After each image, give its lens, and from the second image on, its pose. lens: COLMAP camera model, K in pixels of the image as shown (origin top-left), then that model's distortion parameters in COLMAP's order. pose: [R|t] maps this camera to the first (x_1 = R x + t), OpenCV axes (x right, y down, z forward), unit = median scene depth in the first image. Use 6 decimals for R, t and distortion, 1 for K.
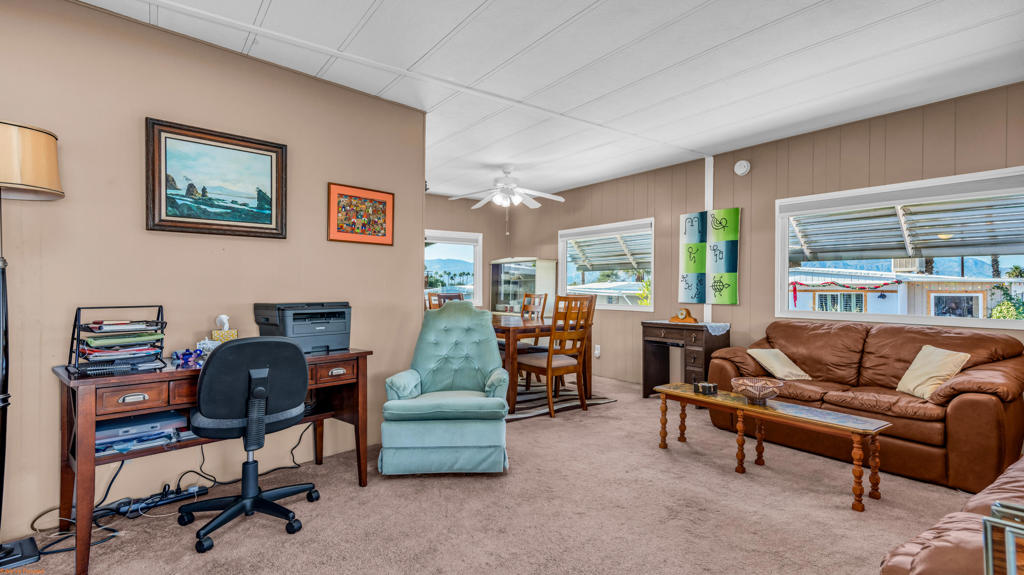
lens RADIAL K [[478.3, 0, 510.0], [0, 478.3, 290.4], [0, 0, 1]] dist [0.005593, 0.000048]
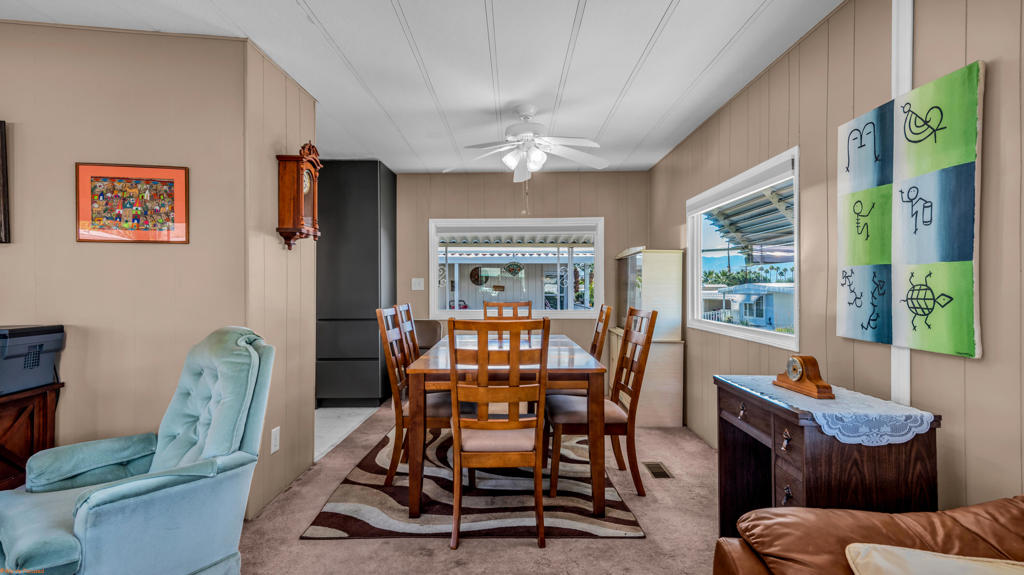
lens RADIAL K [[478.3, 0, 514.0], [0, 478.3, 284.8], [0, 0, 1]] dist [0.005593, 0.000048]
pose [[0.805056, -0.007638, -0.593150, 0.400588], [0.003590, 0.999962, -0.008005, -0.018706], [0.593189, 0.004315, 0.805052, 0.528803]]
